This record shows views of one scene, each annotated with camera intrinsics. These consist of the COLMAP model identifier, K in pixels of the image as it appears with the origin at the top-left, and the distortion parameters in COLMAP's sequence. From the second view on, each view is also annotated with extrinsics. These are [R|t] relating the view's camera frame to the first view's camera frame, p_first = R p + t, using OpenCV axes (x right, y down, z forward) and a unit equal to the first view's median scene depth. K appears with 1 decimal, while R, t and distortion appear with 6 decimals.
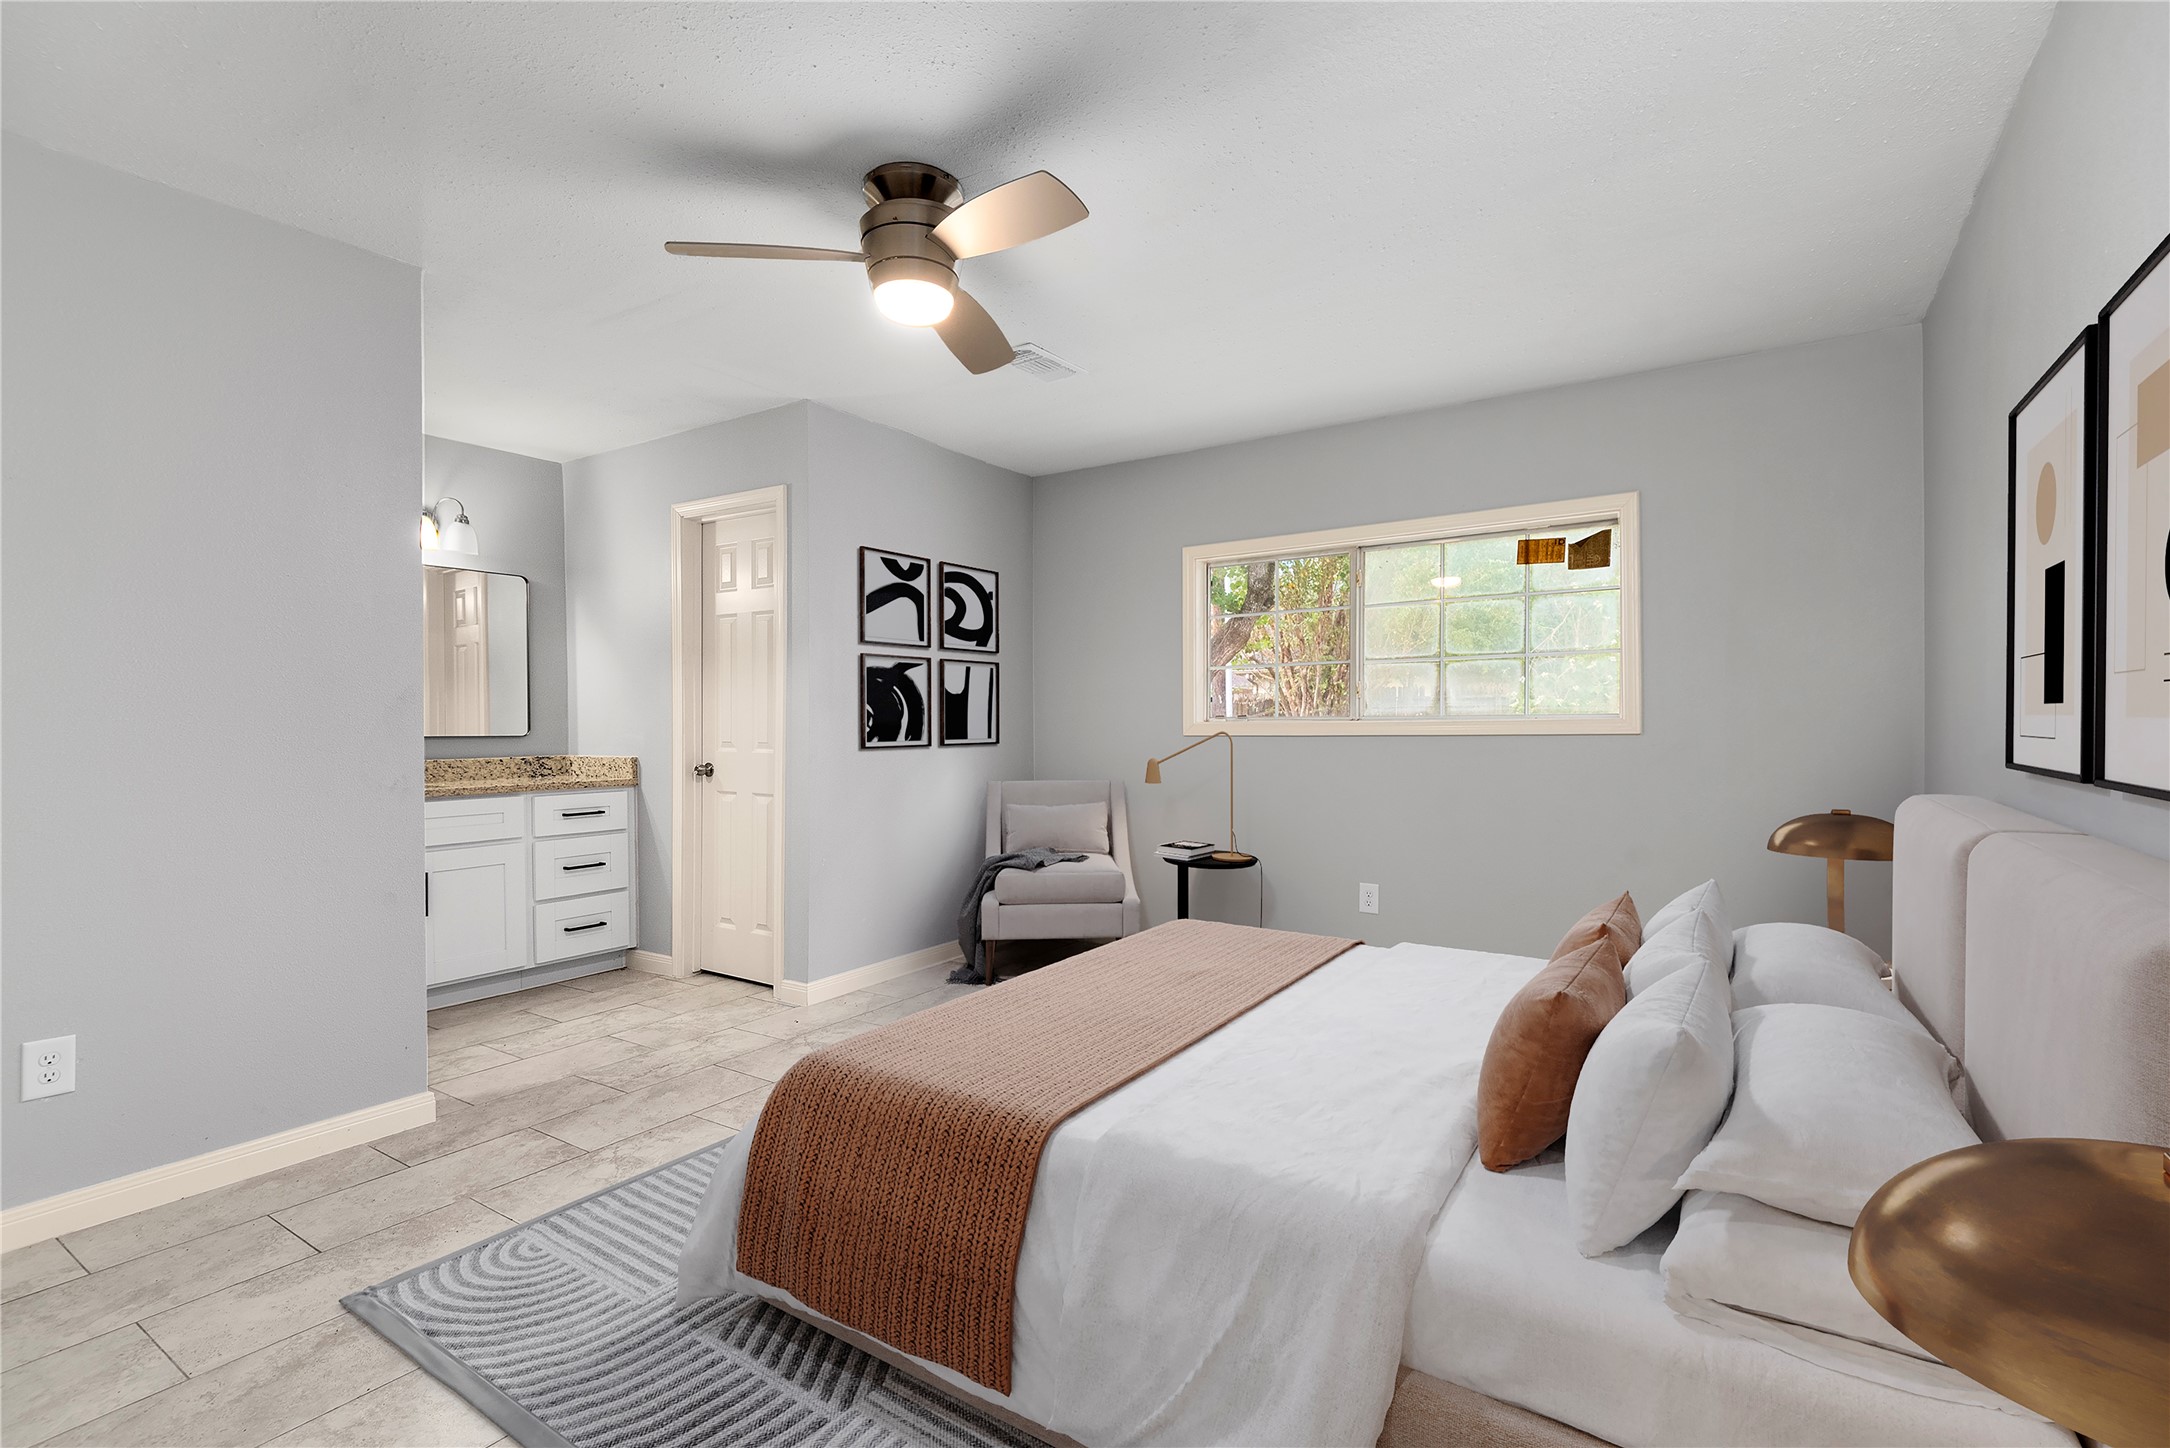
lens RADIAL K [[978.6, 0, 1089.8], [0, 978.6, 735.1], [0, 0, 1]] dist [0.026622, -0.014043]
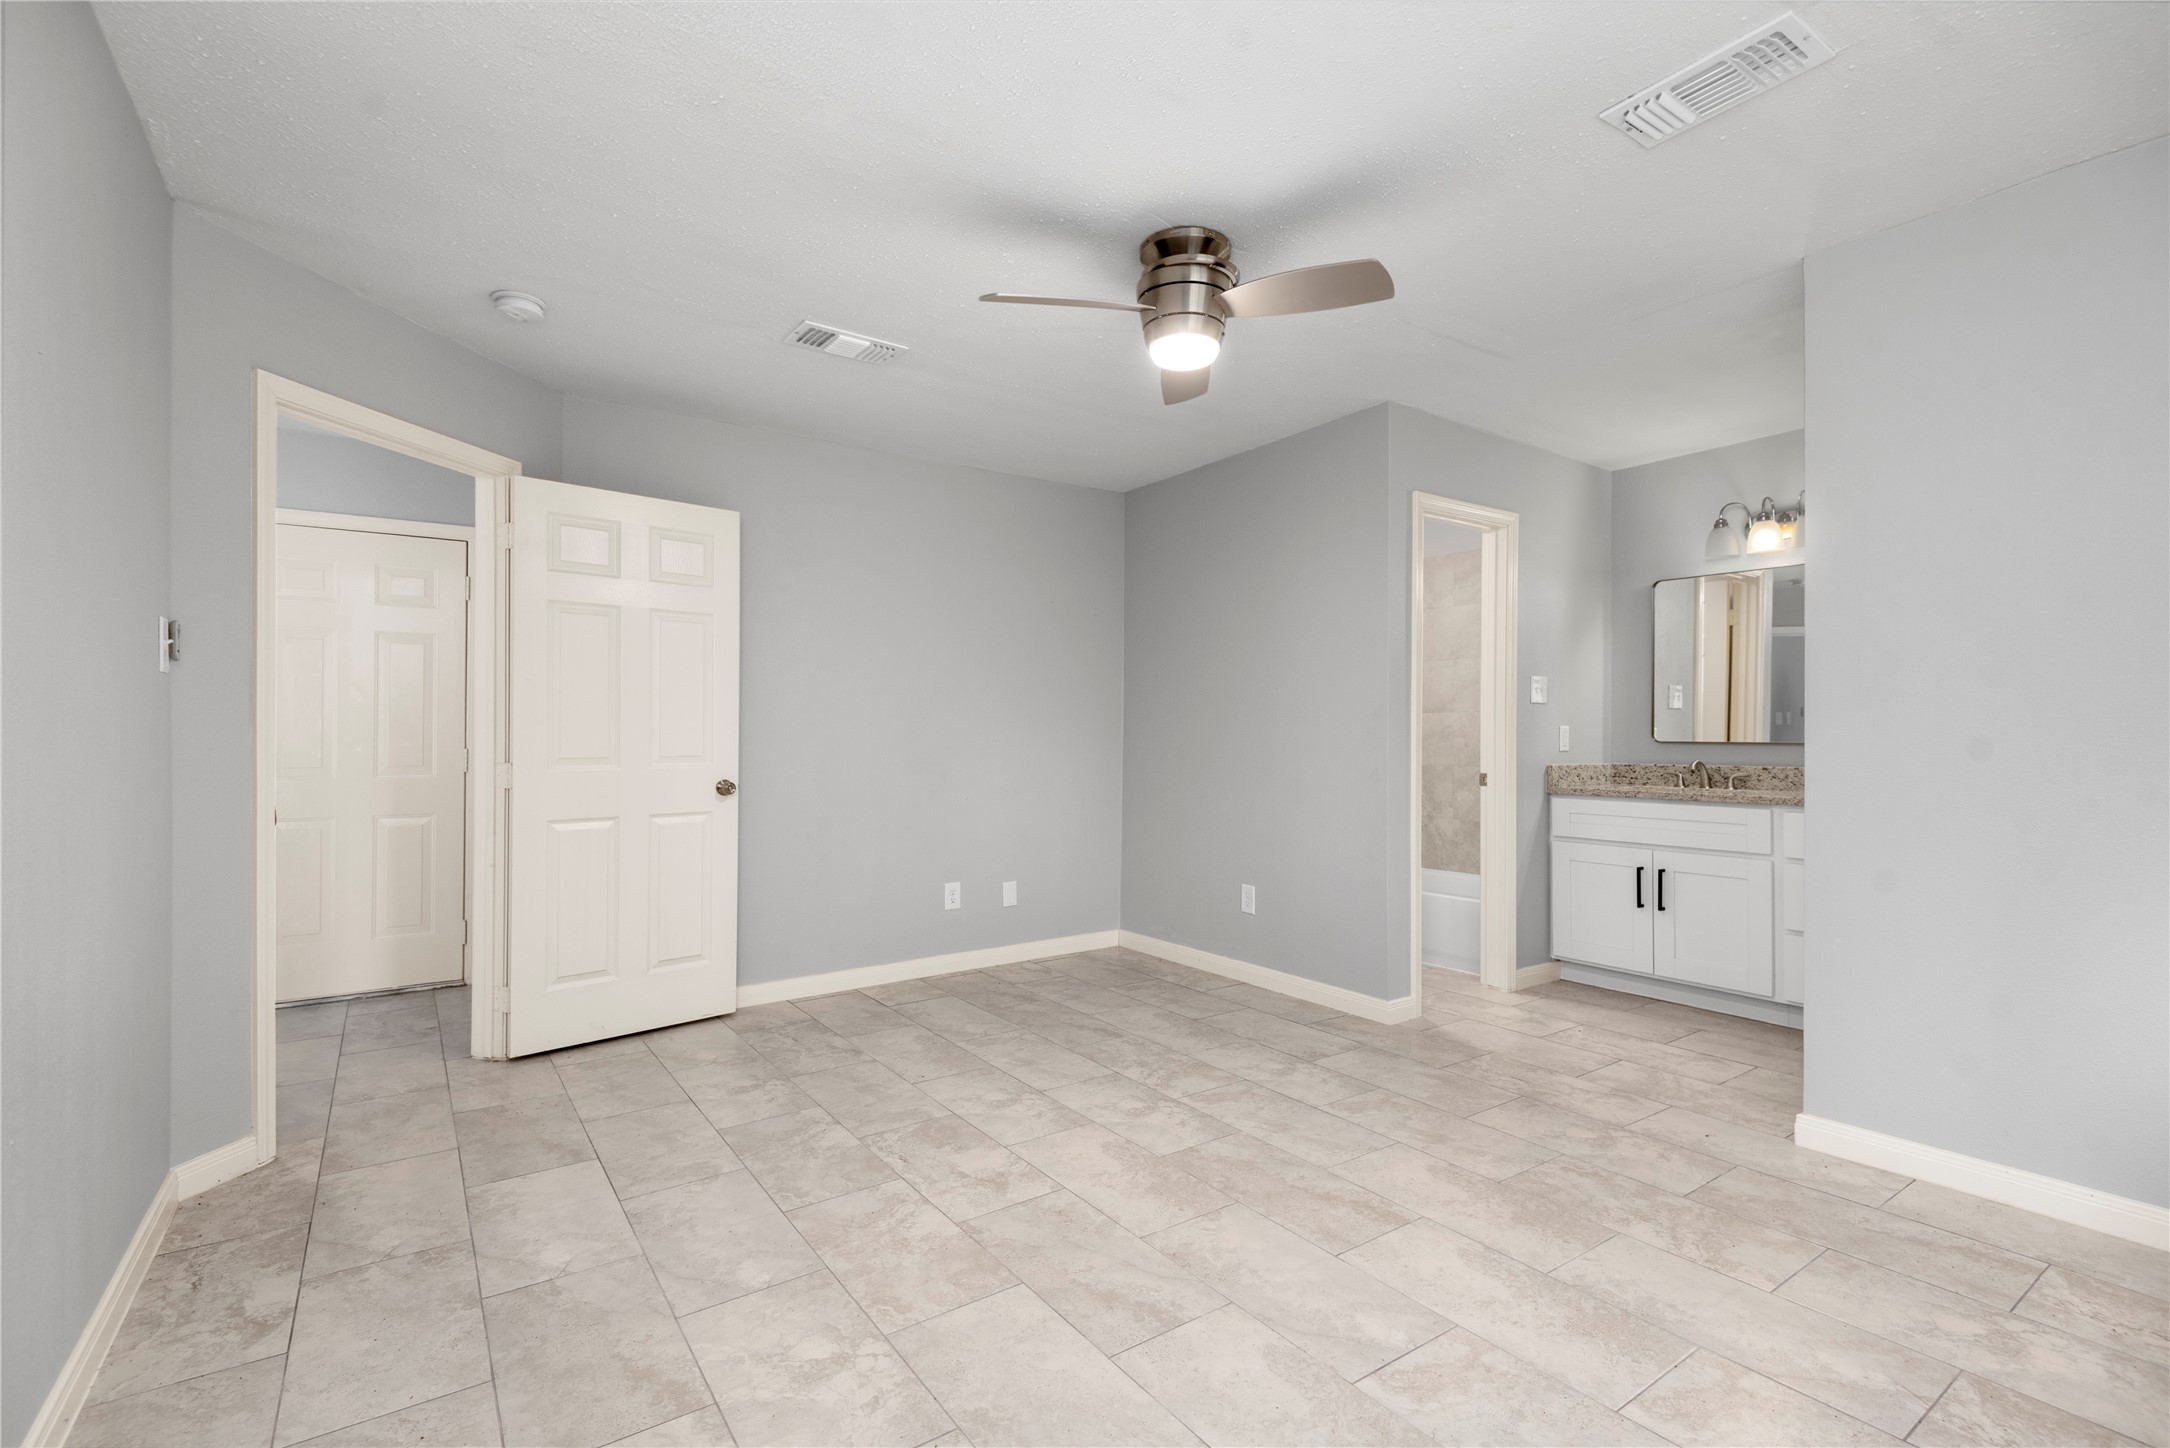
lens RADIAL K [[978.6, 0, 1074.5], [0, 978.6, 731.2], [0, 0, 1]] dist [0.026622, -0.014043]
pose [[-0.373067, 0.004240, -0.927795, 0.524654], [-0.005910, 0.999958, 0.006946, -0.013271], [0.927786, 0.008074, -0.373026, 0.771716]]
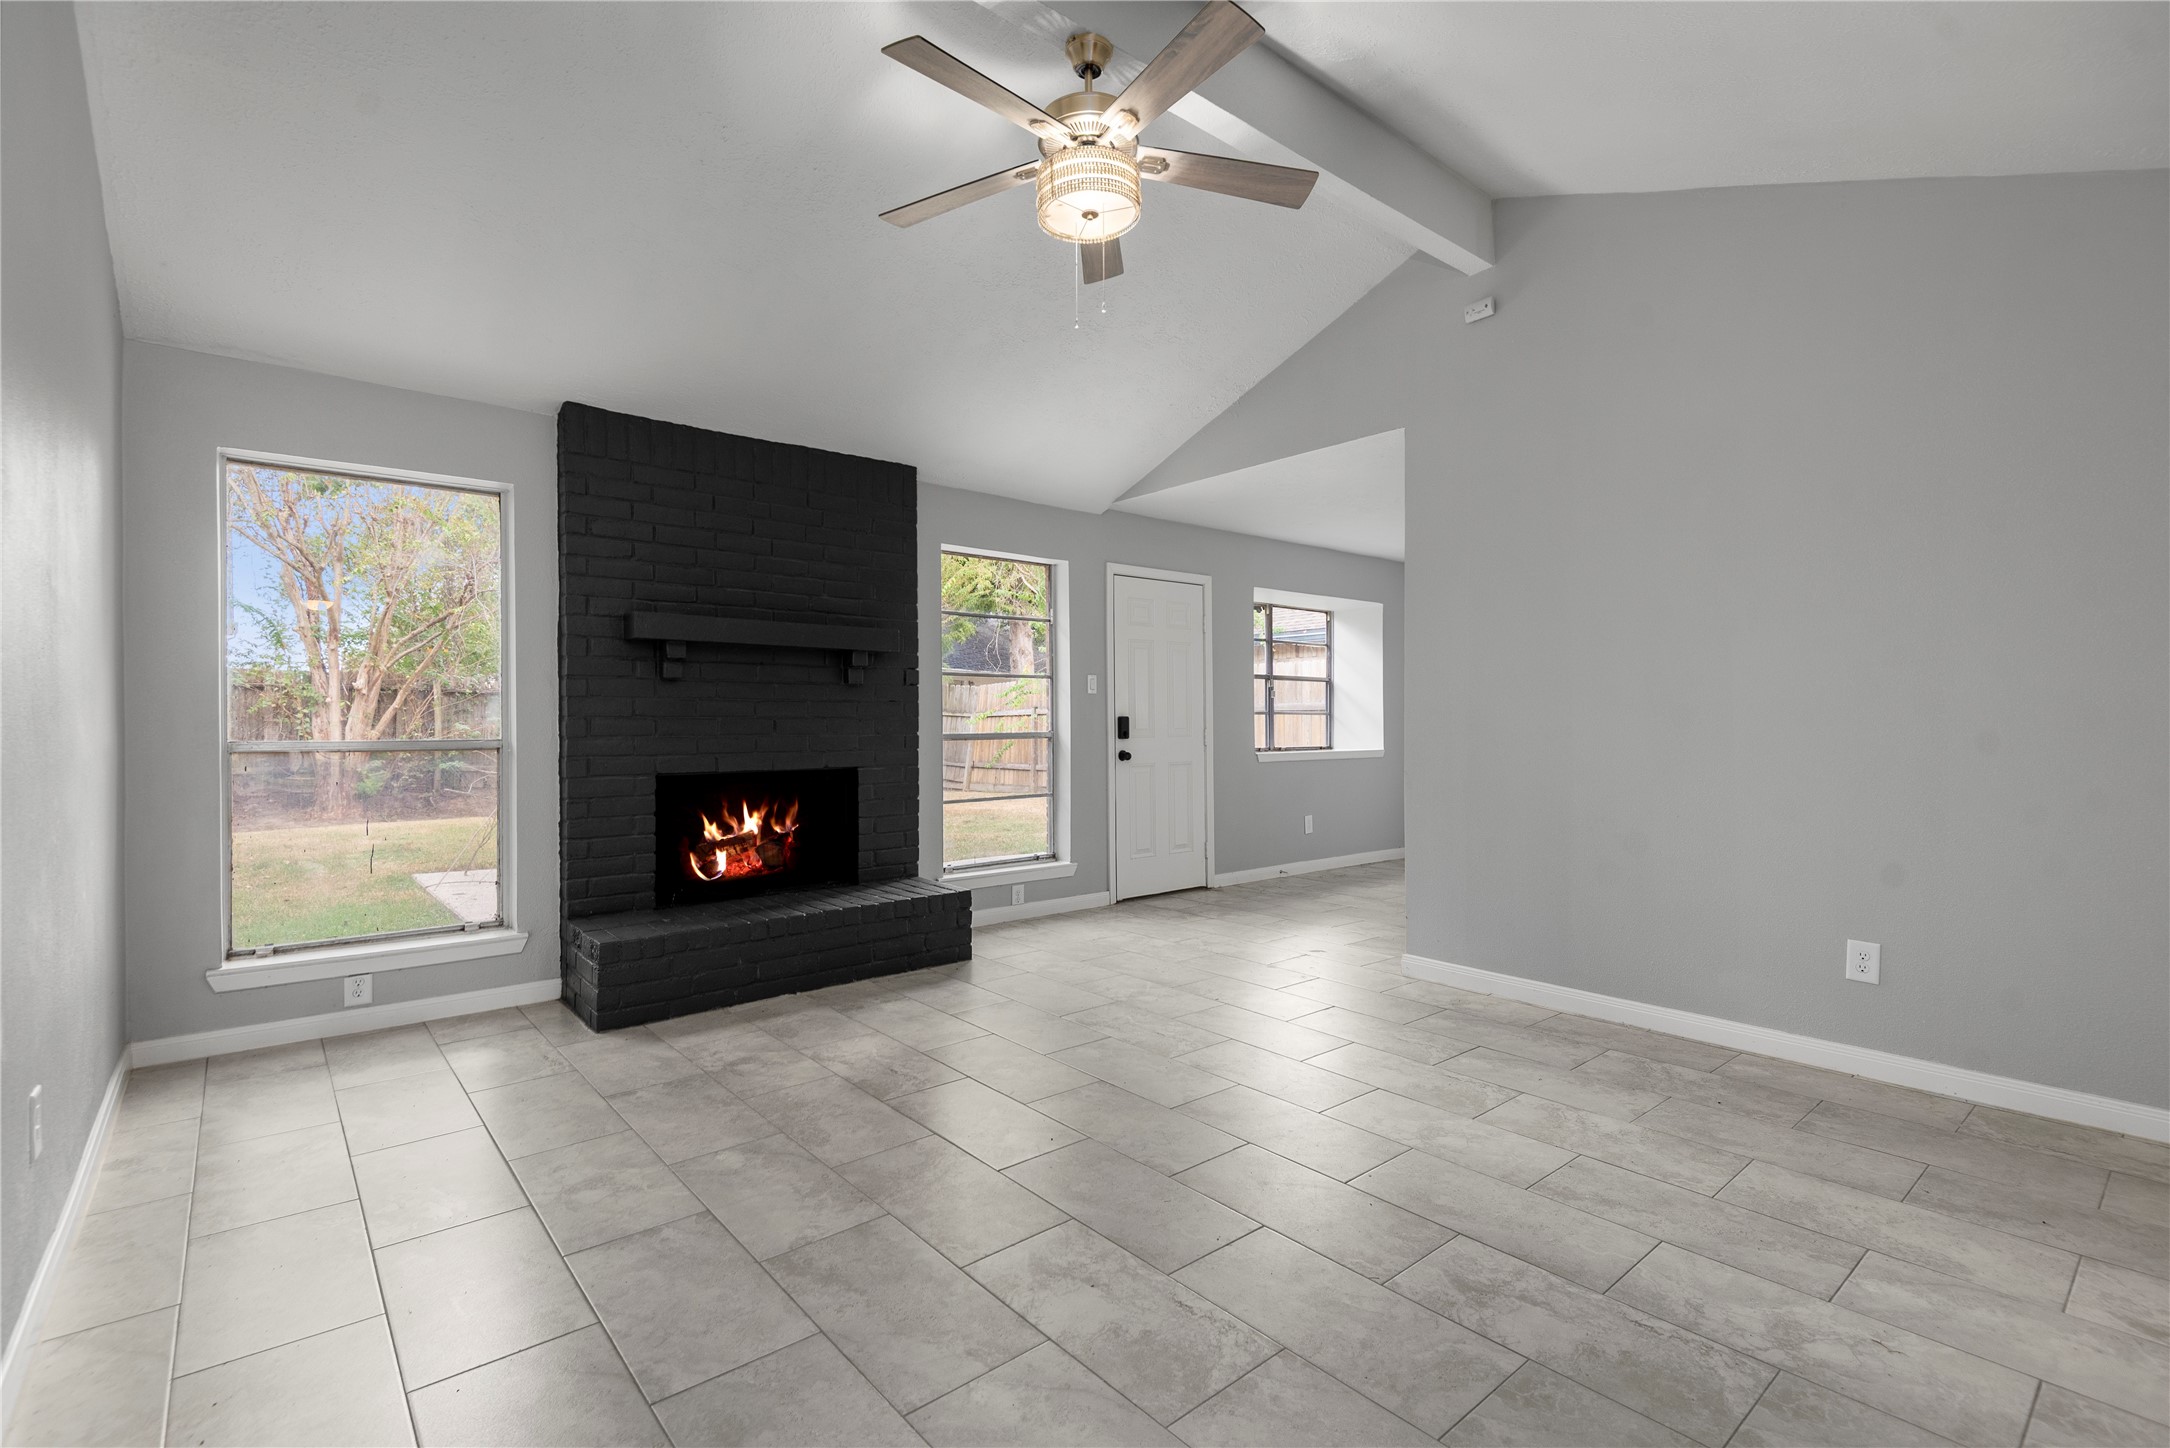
lens RADIAL K [[978.6, 0, 1084.2], [0, 978.6, 721.6], [0, 0, 1]] dist [0.026622, -0.014043]
pose [[0.279904, 0.002009, 0.960026, -0.849295], [0.017235, 0.999826, -0.007117, 0.001074], [-0.959873, 0.018538, 0.279820, 0.480896]]
